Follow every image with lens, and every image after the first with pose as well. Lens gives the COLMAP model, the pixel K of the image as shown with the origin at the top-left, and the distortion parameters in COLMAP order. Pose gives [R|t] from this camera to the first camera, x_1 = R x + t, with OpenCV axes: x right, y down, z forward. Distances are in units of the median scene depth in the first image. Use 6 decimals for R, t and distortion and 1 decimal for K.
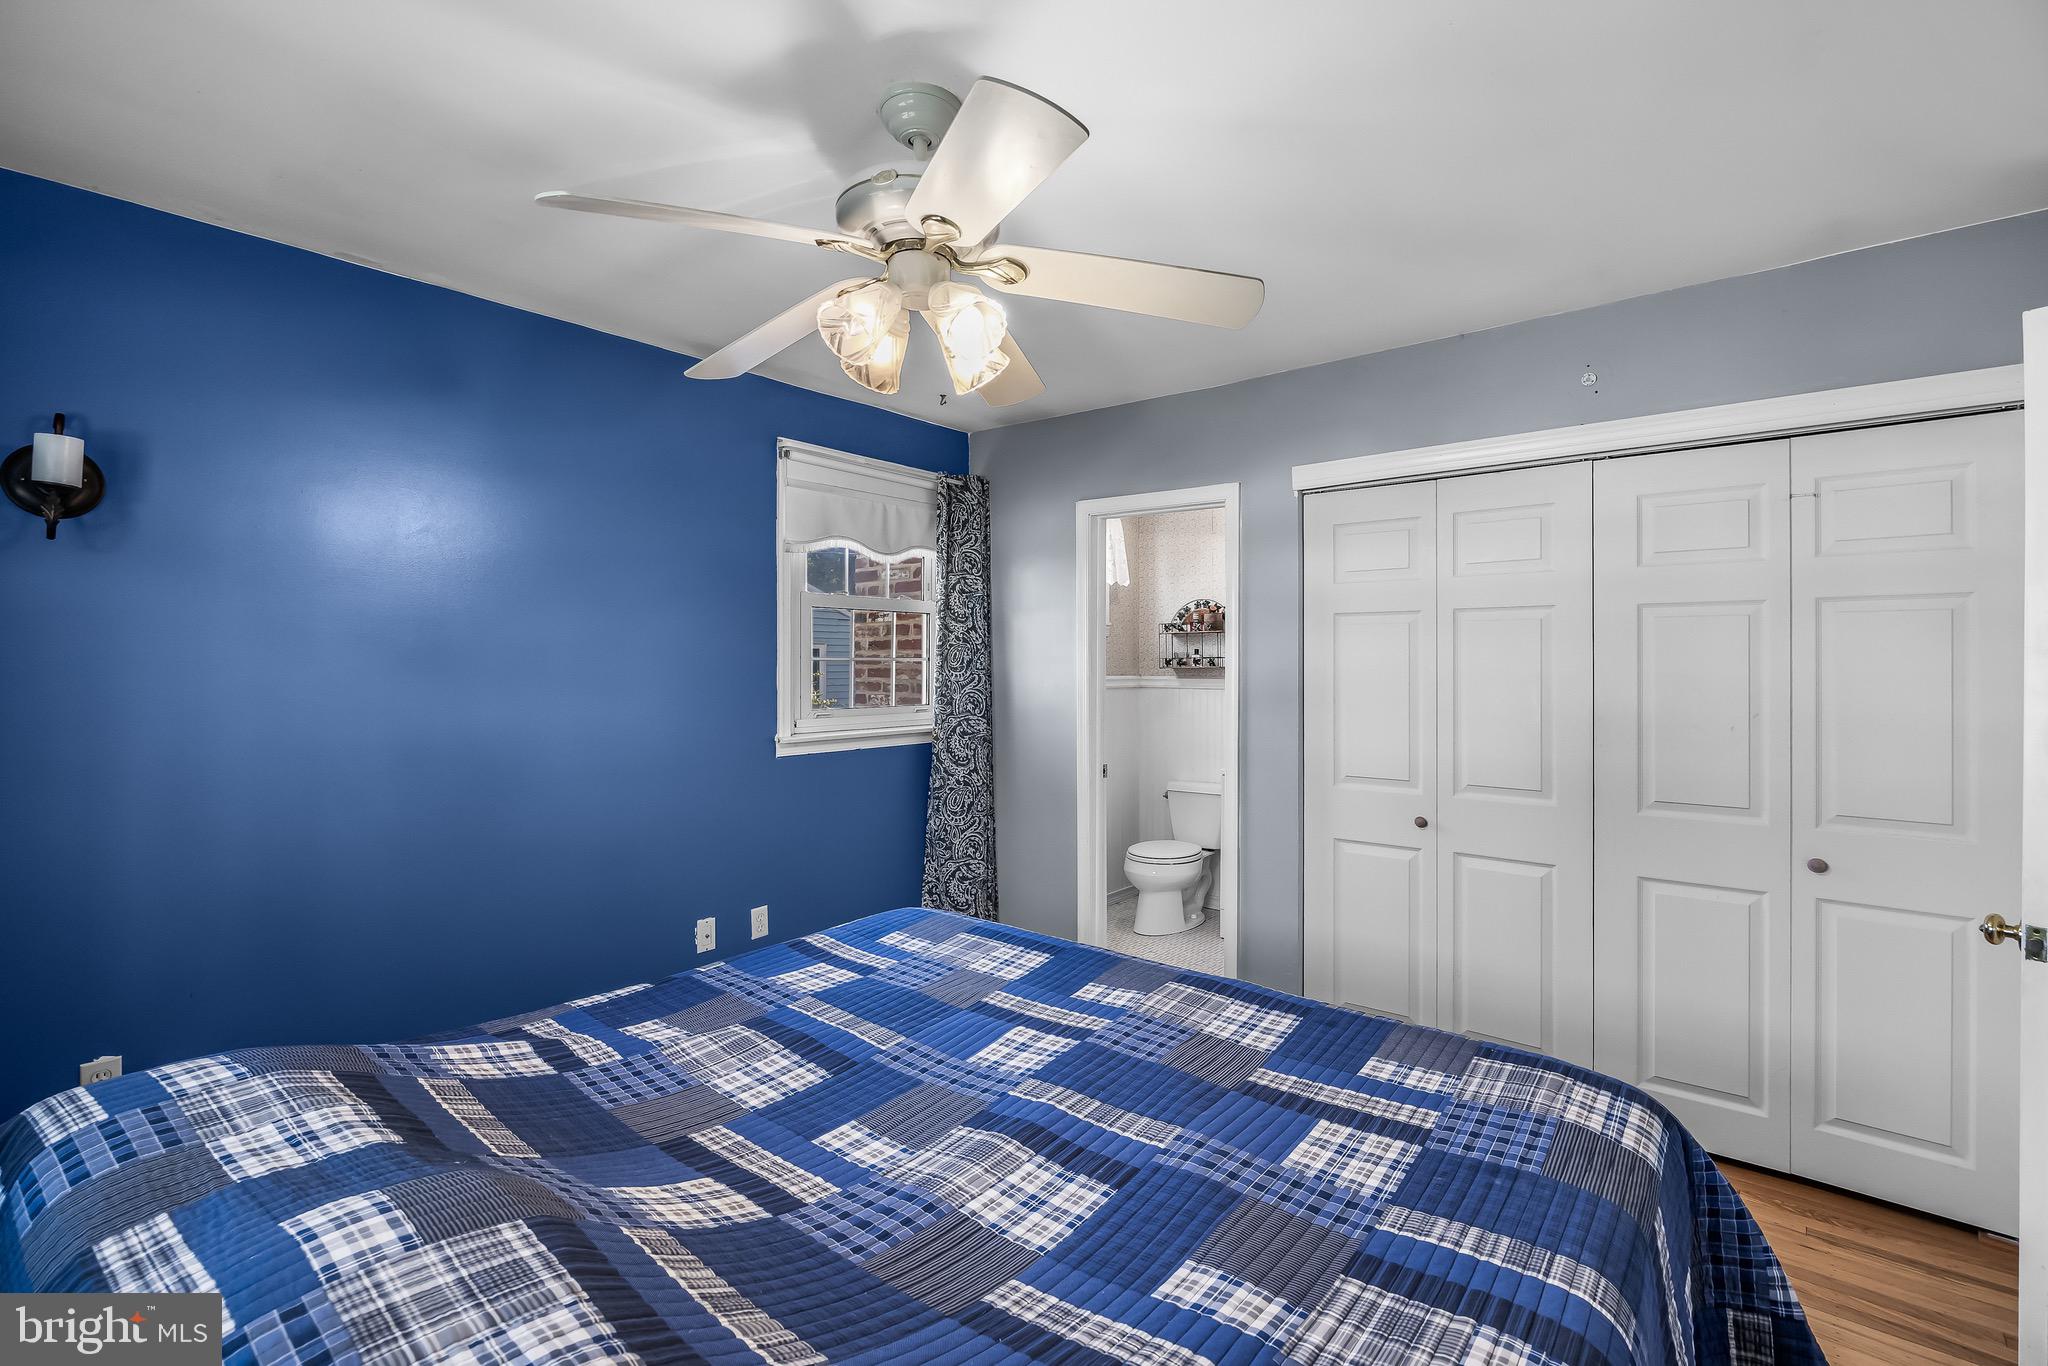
lens RADIAL K [[904.1, 0, 1035.3], [0, 904.1, 664.3], [0, 0, 1]] dist [-0.003495, -0.000288]
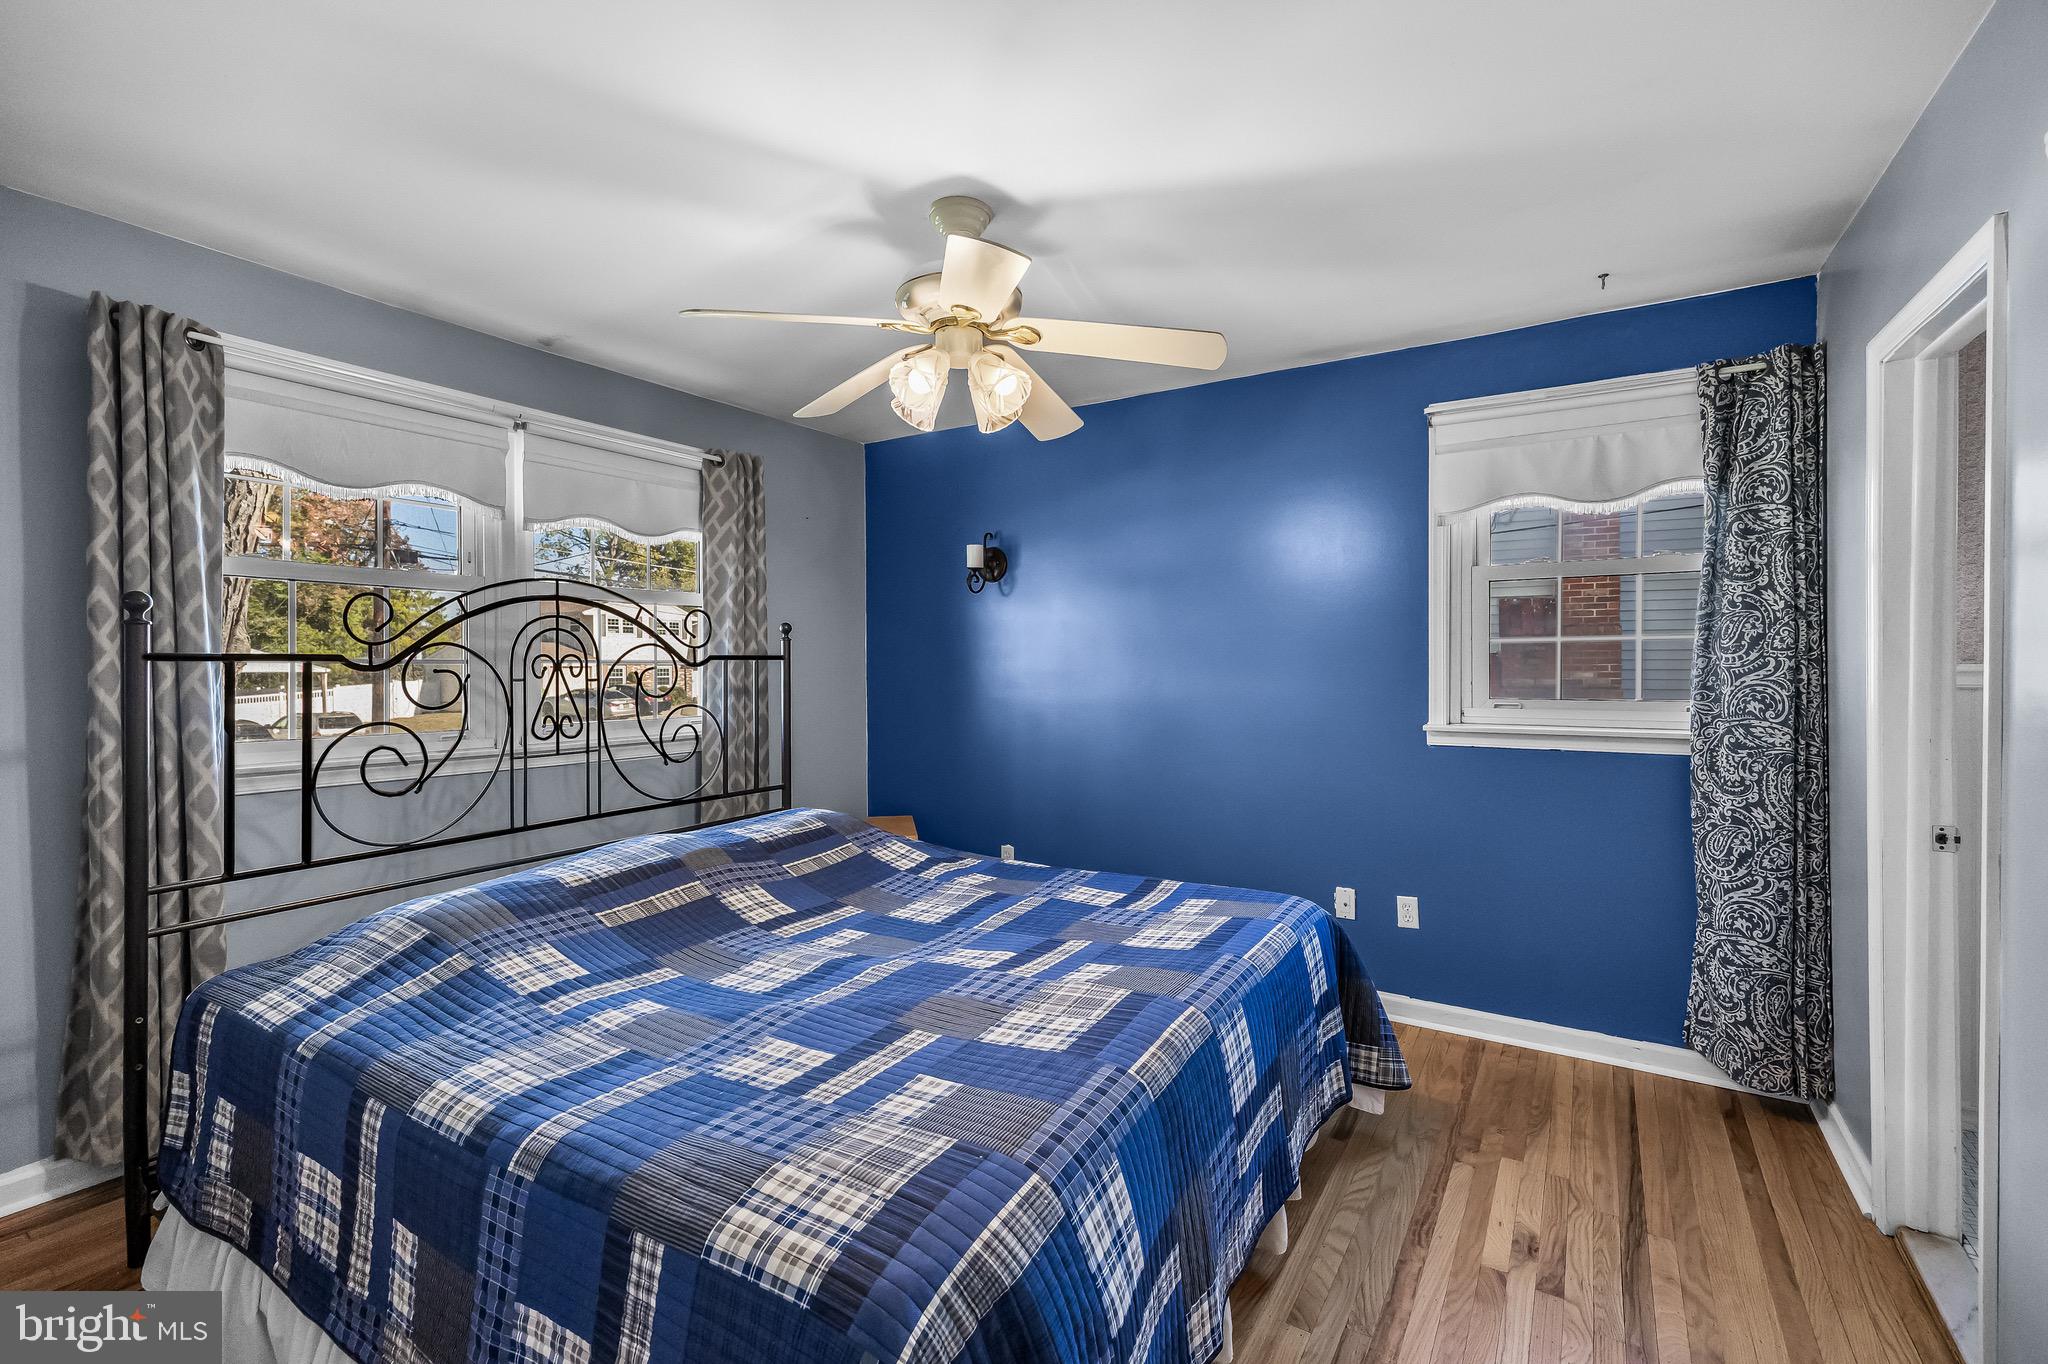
lens RADIAL K [[904.1, 0, 1034.0], [0, 904.1, 680.1], [0, 0, 1]] dist [-0.003495, -0.000288]
pose [[0.134403, 0.013503, -0.990835, 0.852817], [0.001404, 0.999904, 0.013817, 0.030112], [0.990926, -0.003248, 0.134371, 0.666967]]
